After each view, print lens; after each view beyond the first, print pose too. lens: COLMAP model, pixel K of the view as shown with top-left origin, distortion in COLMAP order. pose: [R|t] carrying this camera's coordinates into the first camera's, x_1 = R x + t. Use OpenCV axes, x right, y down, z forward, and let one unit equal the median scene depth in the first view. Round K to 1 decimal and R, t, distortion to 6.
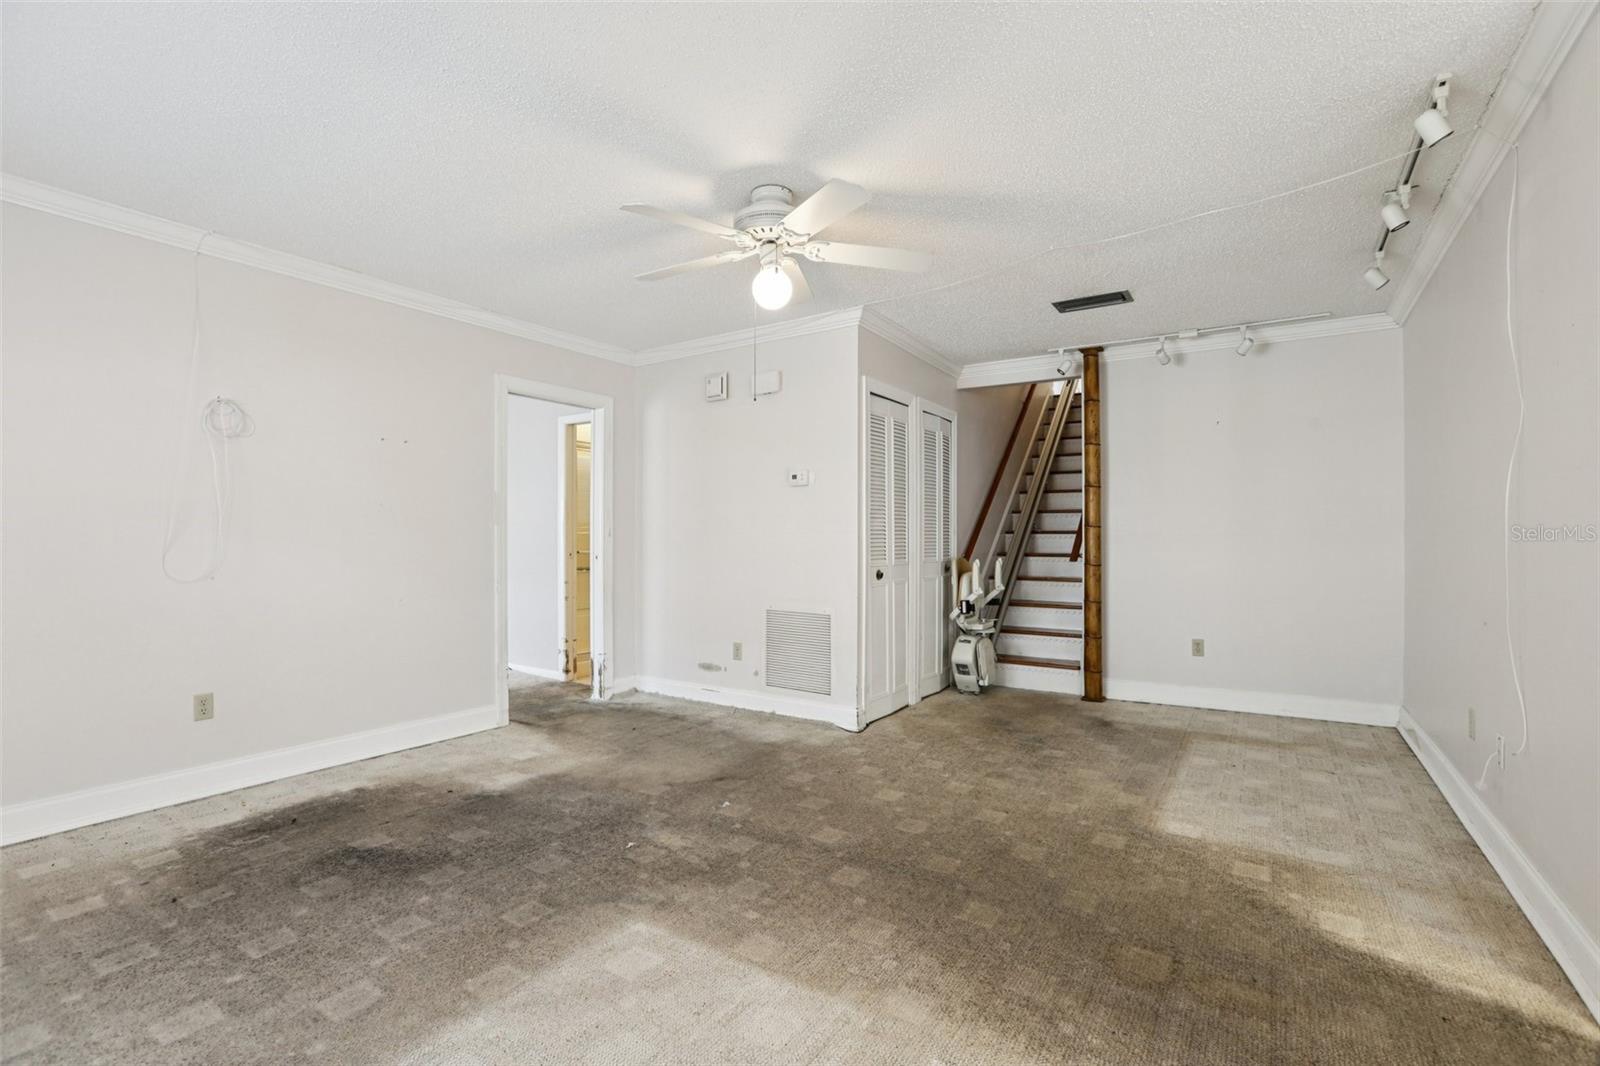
lens RADIAL K [[726.3, 0, 796.6], [0, 726.3, 535.5], [0, 0, 1]] dist [-0.053734, 0.017802]
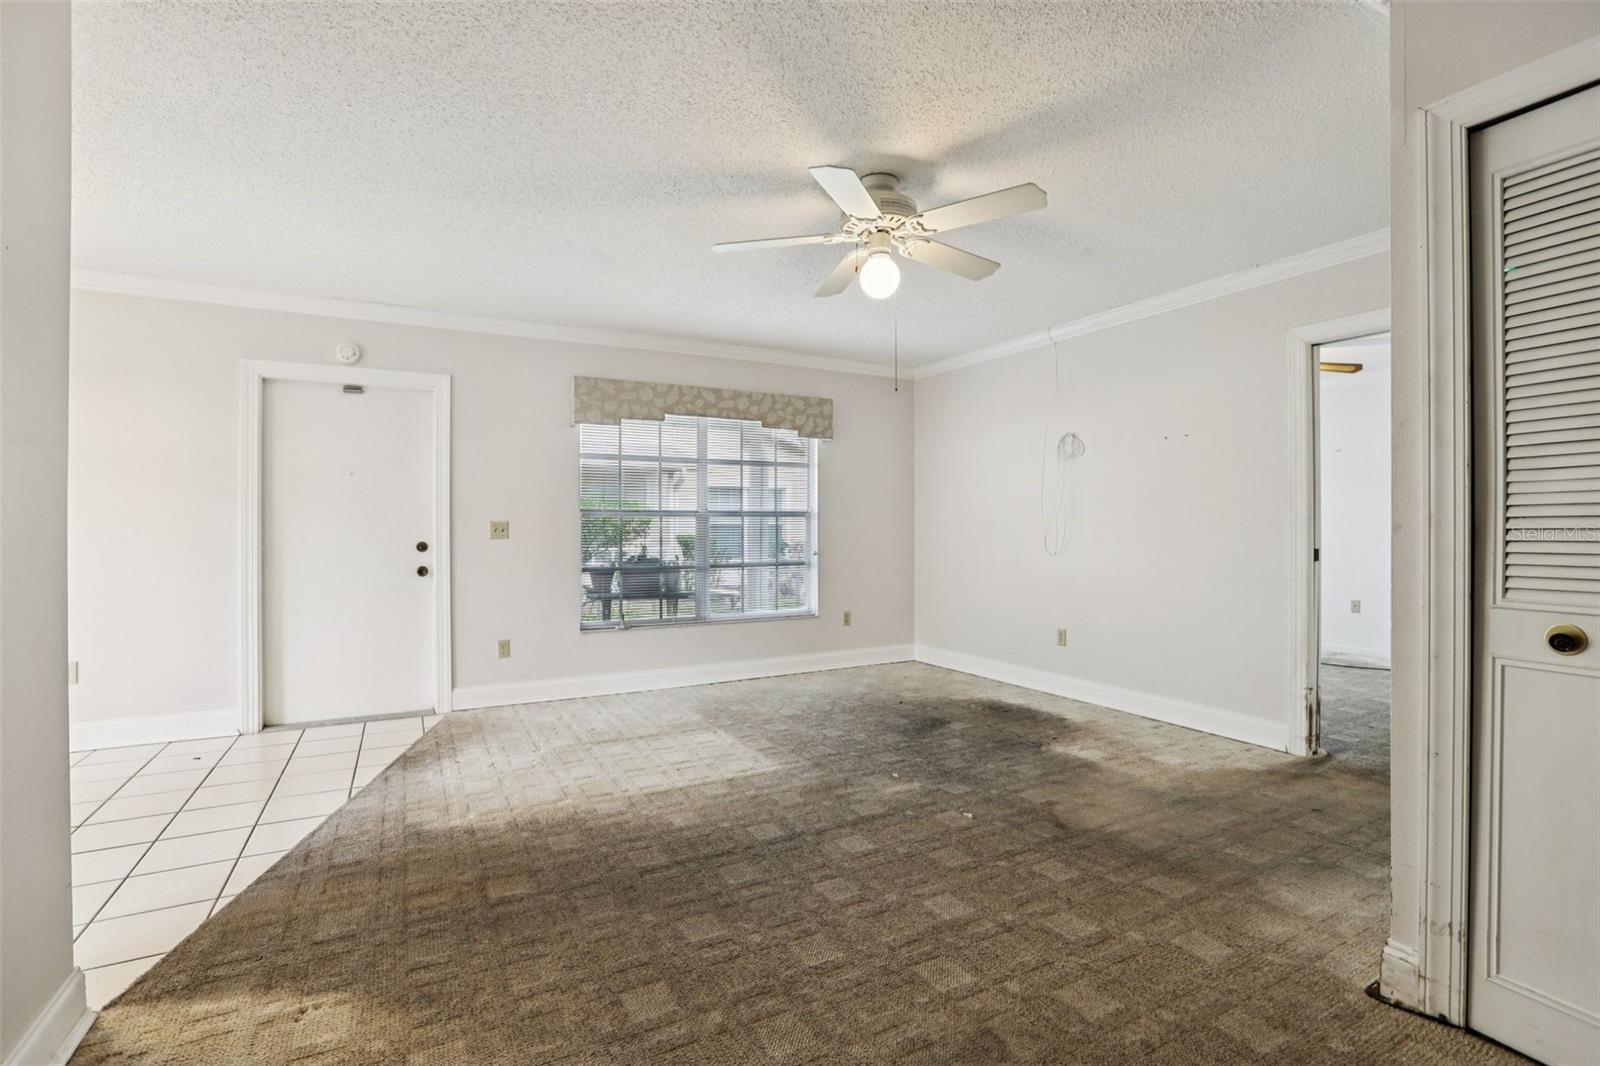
lens RADIAL K [[726.3, 0, 791.7], [0, 726.3, 532.0], [0, 0, 1]] dist [-0.053734, 0.017802]
pose [[-0.471756, 0.008288, -0.881690, 0.776080], [0.006801, 0.999960, 0.005761, 0.002319], [0.881703, -0.003279, -0.471794, 1.171242]]
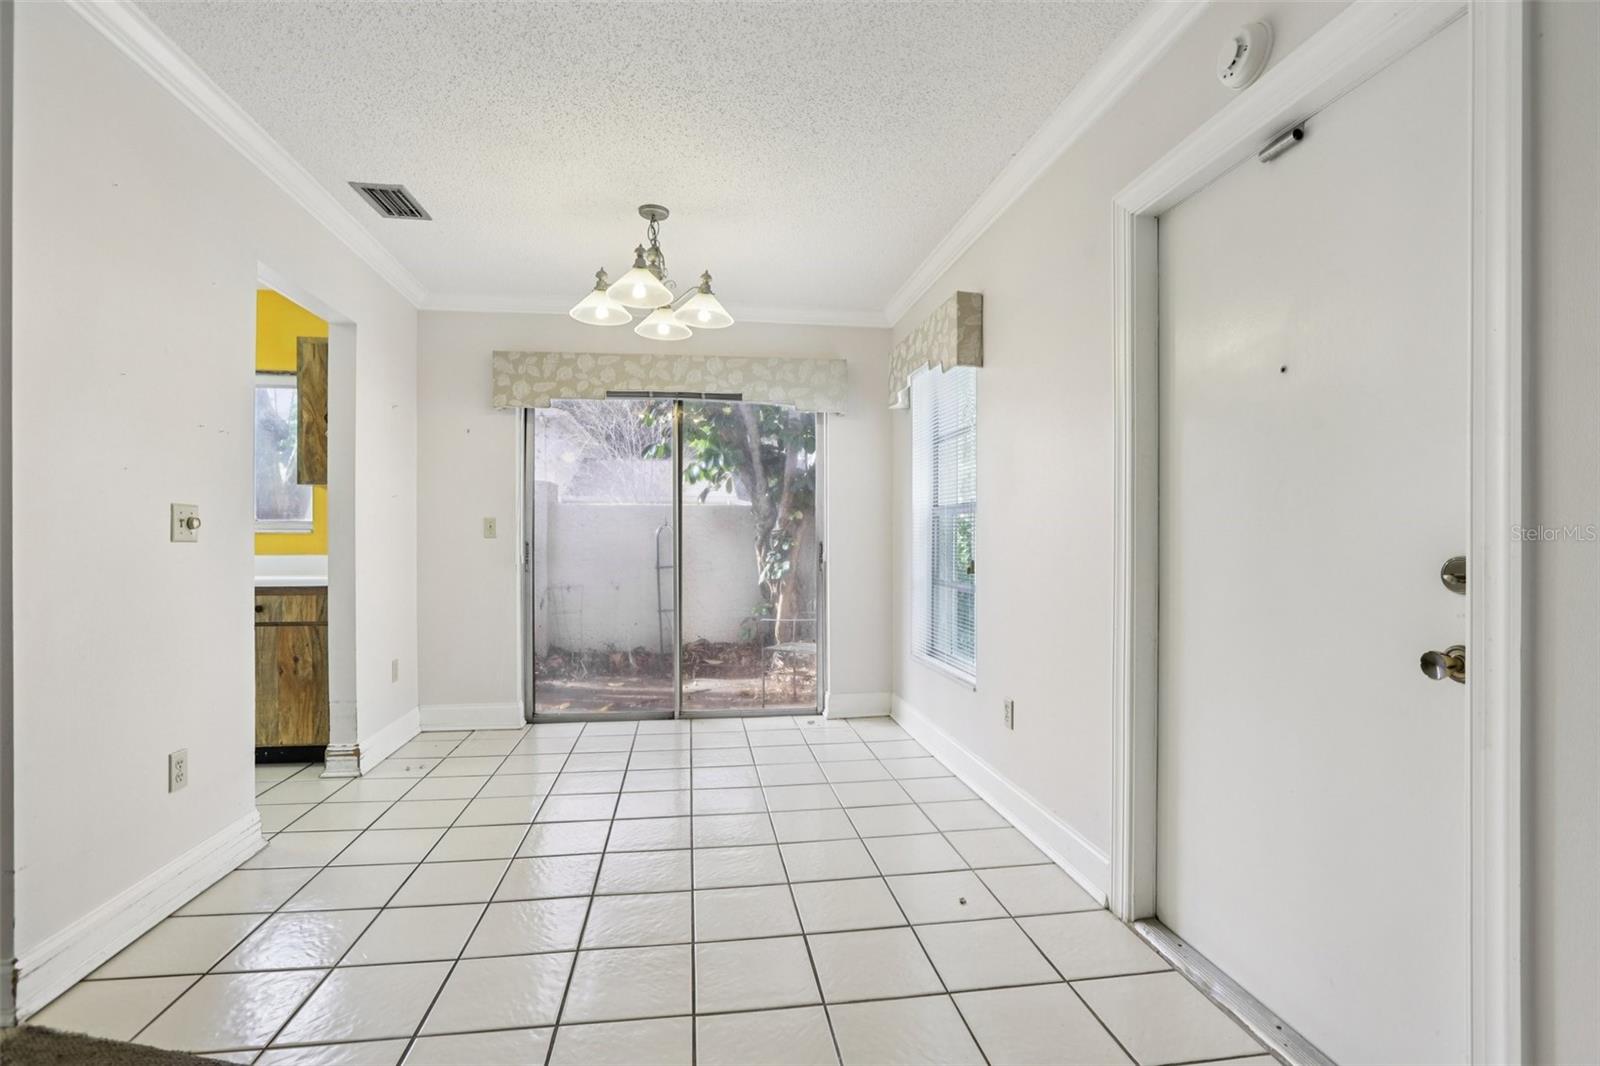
lens RADIAL K [[726.3, 0, 808.2], [0, 726.3, 538.9], [0, 0, 1]] dist [-0.053734, 0.017802]
pose [[-0.678534, 0.000267, 0.734569, -0.142922], [-0.002160, 0.999995, -0.002359, 0.016138], [-0.734566, -0.003187, -0.678530, 0.408369]]
